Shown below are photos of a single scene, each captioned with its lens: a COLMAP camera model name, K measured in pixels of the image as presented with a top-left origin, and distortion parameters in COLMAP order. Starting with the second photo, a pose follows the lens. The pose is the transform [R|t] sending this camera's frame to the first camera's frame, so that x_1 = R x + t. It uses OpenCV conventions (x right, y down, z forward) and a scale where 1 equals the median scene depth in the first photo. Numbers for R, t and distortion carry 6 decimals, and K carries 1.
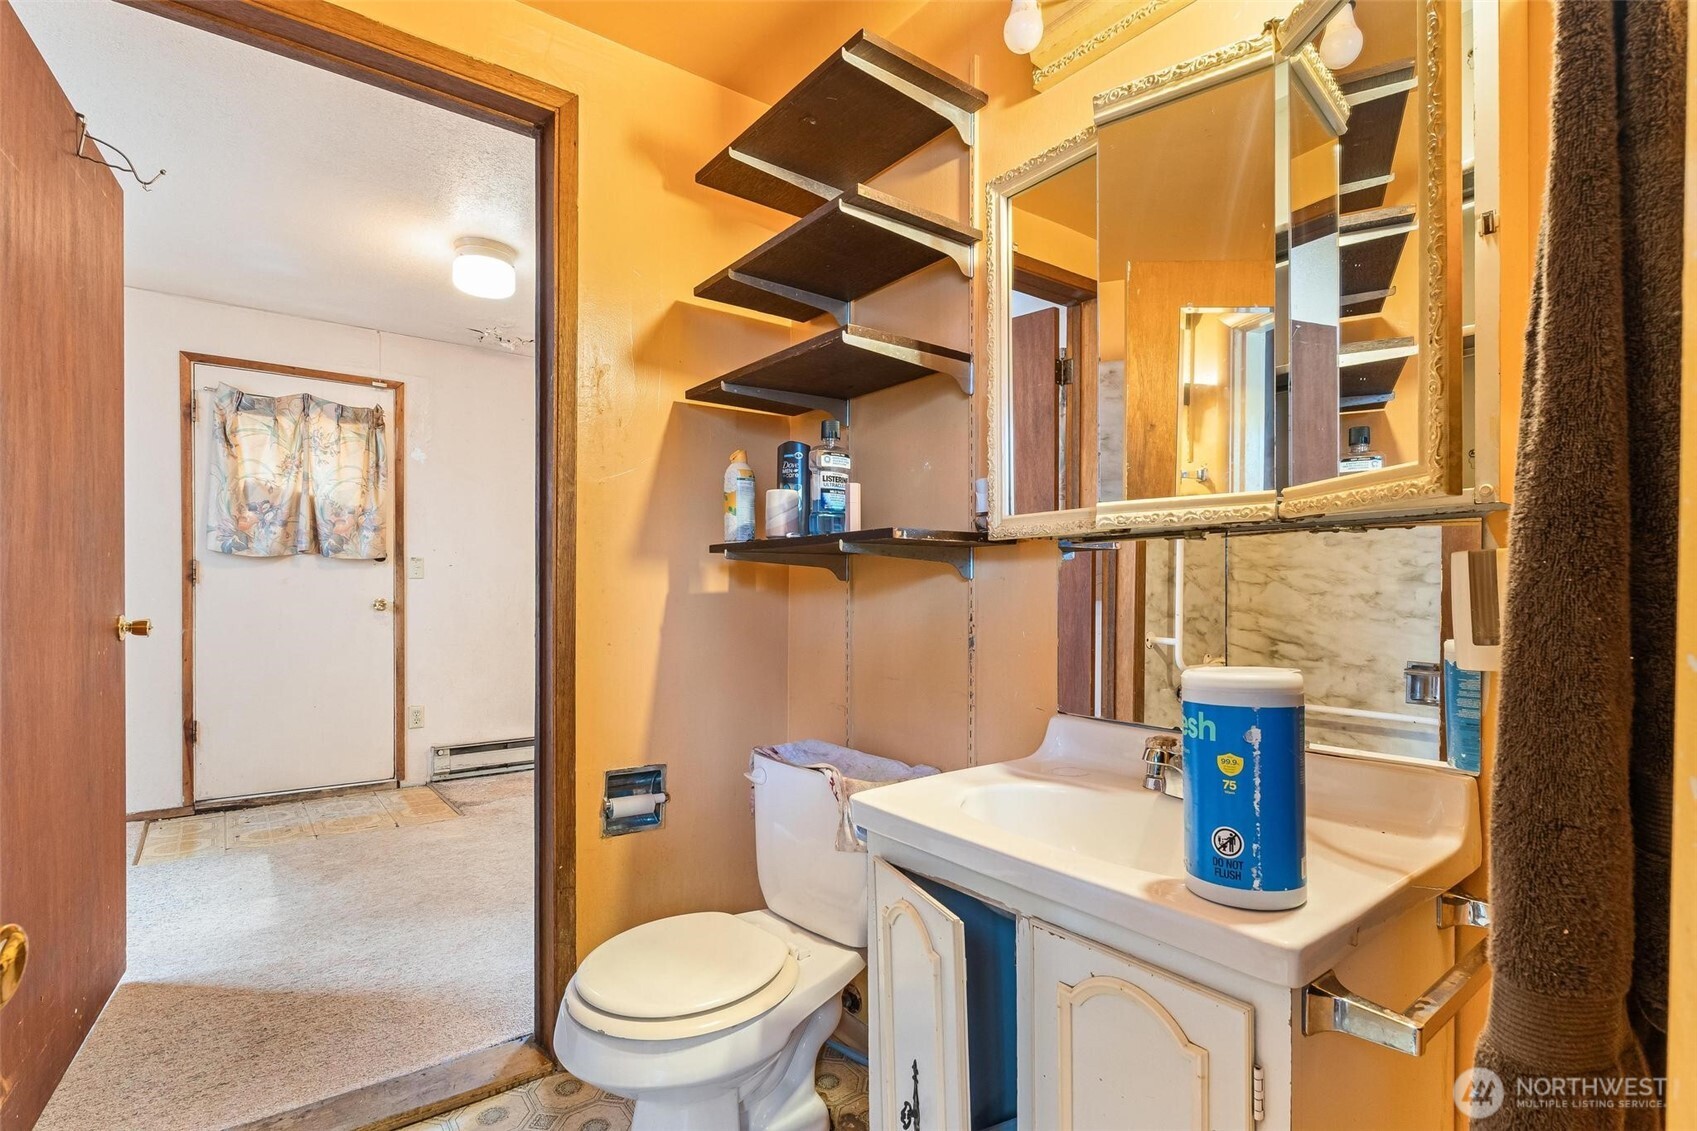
lens RADIAL K [[807.3, 0, 850.7], [0, 807.3, 576.6], [0, 0, 1]] dist [0.000172, 0.000181]
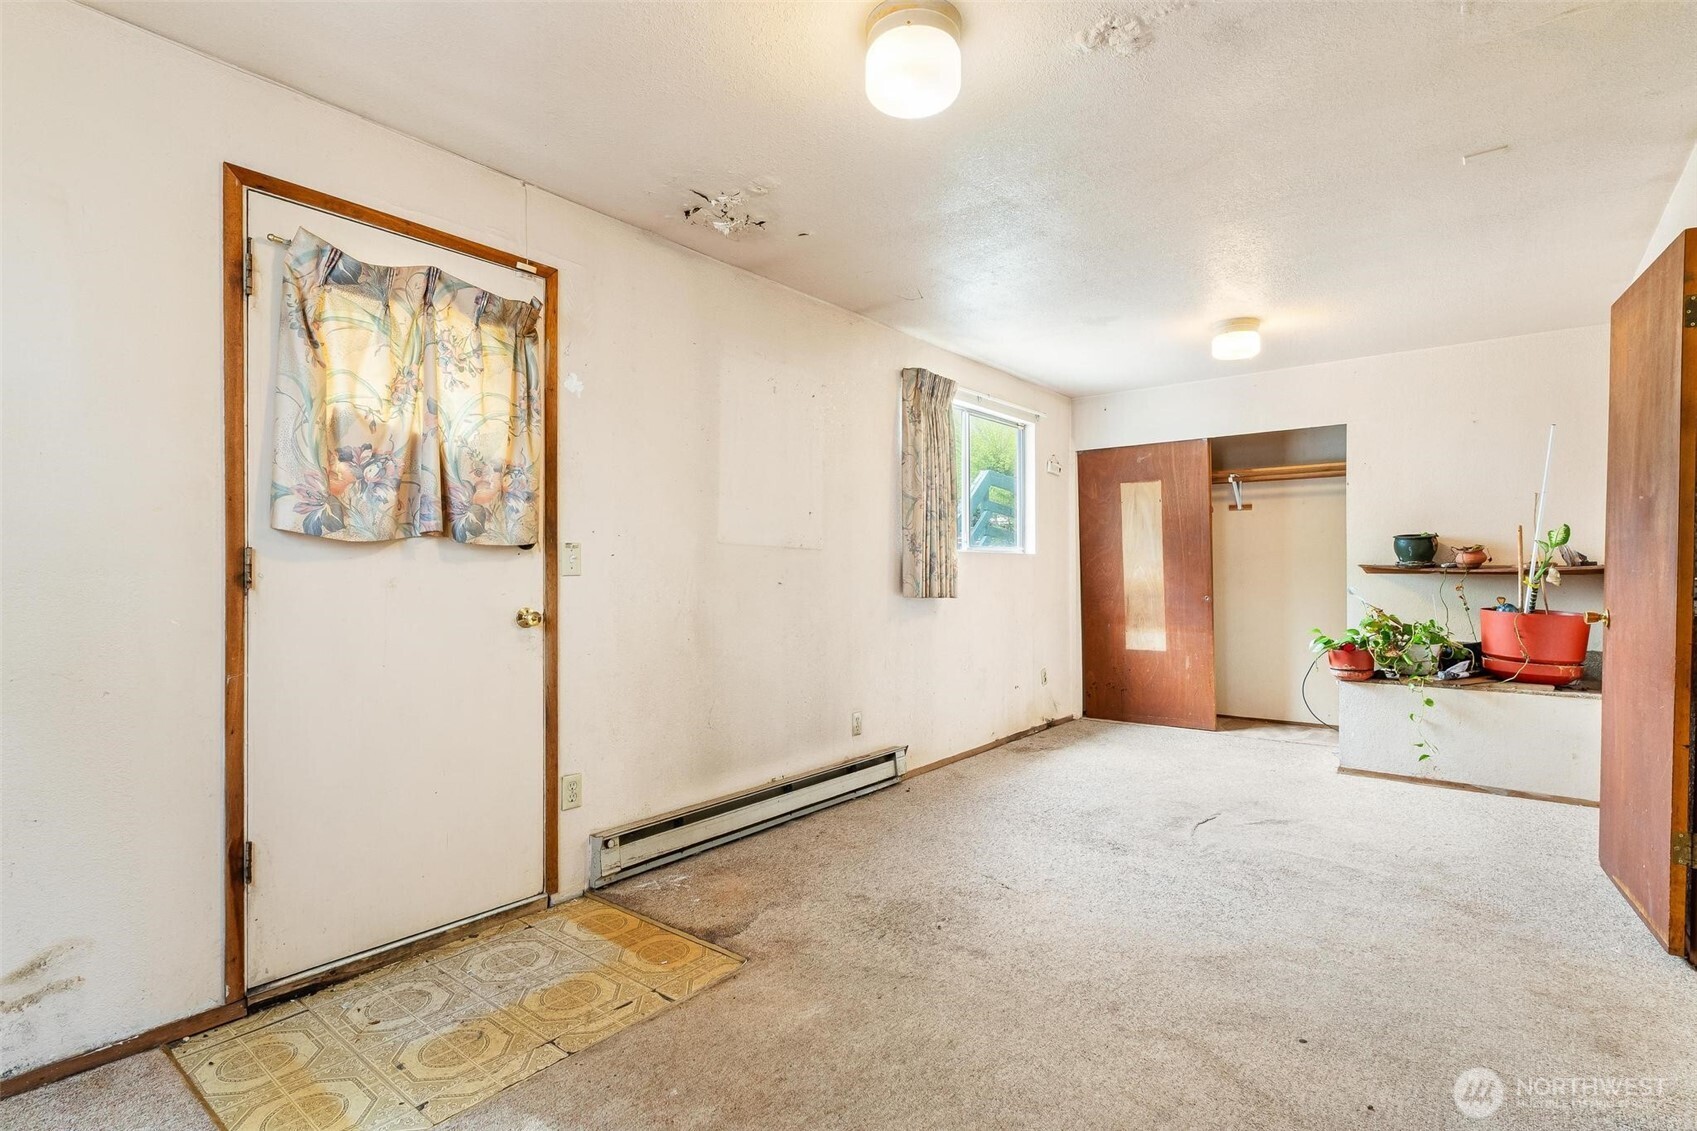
lens RADIAL K [[805.4, 0, 856.2], [0, 805.4, 551.2], [0, 0, 1]] dist [0.001526, -0.000207]
pose [[0.970991, 0.003717, 0.239086, -0.518814], [-0.002558, 0.999983, -0.005157, -0.015767], [-0.239101, 0.004396, 0.970985, 0.354469]]
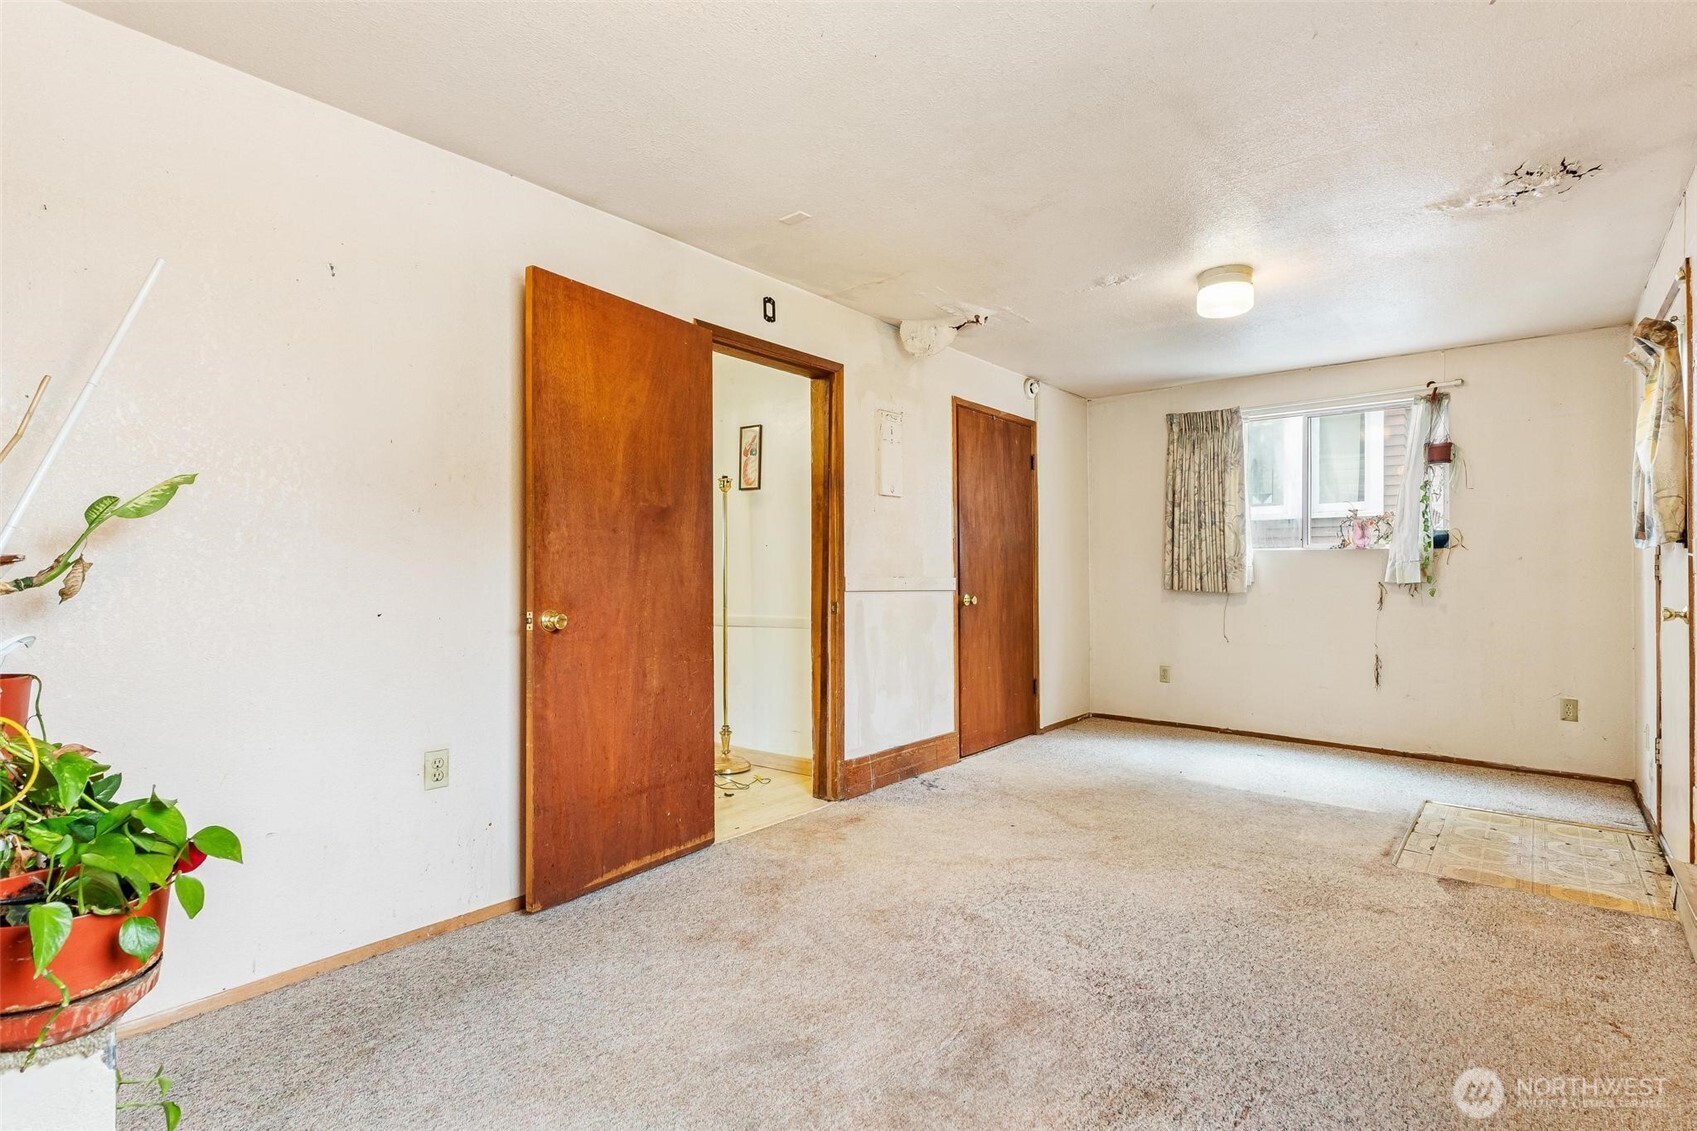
lens RADIAL K [[807.3, 0, 850.7], [0, 807.3, 576.6], [0, 0, 1]] dist [0.000172, 0.000181]
pose [[-0.977945, -0.000575, -0.208861, 0.220236], [0.001458, 0.999953, -0.009581, 0.009168], [0.208857, -0.009674, -0.977898, 1.599260]]
